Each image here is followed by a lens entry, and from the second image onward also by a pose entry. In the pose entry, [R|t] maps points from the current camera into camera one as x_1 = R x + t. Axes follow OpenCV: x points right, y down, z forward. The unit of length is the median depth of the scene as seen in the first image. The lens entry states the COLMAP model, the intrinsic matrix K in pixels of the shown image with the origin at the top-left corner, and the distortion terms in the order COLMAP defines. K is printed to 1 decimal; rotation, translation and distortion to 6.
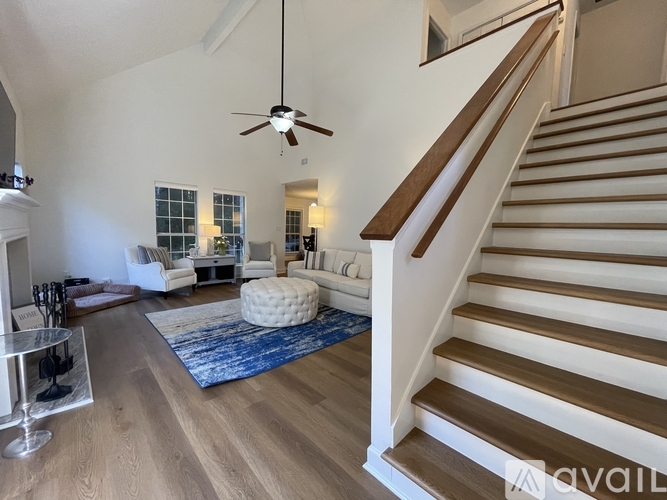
lens RADIAL K [[269.7, 0, 333.4], [0, 269.7, 257.8], [0, 0, 1]] dist [0.001172, 0.000429]
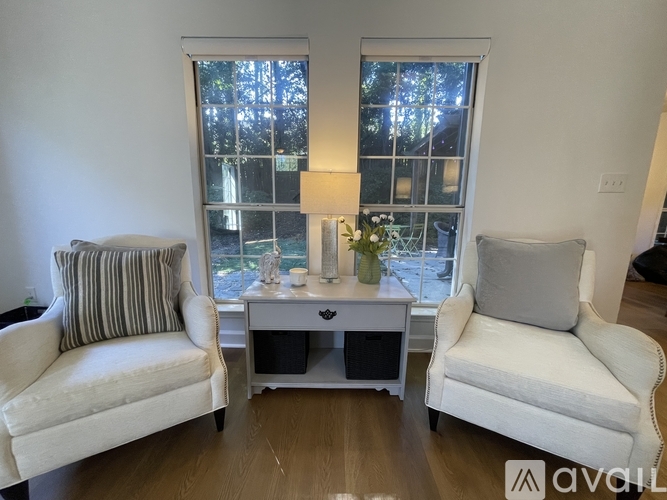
lens RADIAL K [[267.1, 0, 333.5], [0, 267.1, 250.0], [0, 0, 1]] dist [0.000719, 0.000127]
pose [[0.700582, 0.108924, -0.705209, -0.371696], [-0.068849, 0.993988, 0.085131, -0.094255], [0.710243, -0.011089, 0.703870, 1.170302]]
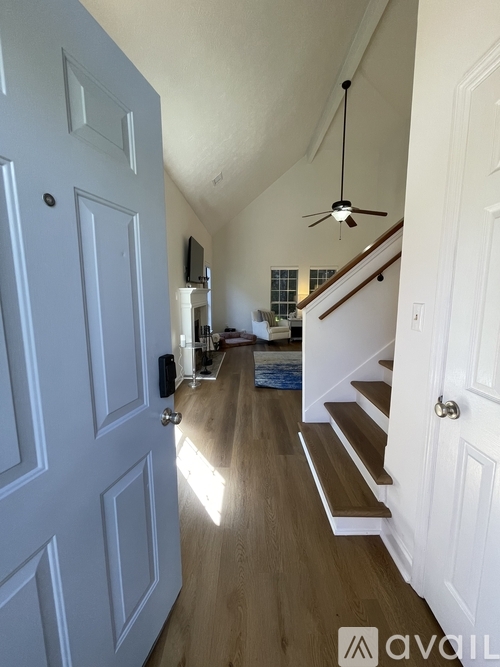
lens RADIAL K [[269.7, 0, 250.0], [0, 269.7, 333.5], [0, 0, 1]] dist [0.001172, 0.000429]
pose [[0.720757, 0.075285, -0.689088, 0.388825], [-0.051698, 0.997154, 0.054869, 0.008966], [0.691257, -0.003922, 0.722598, -0.193319]]
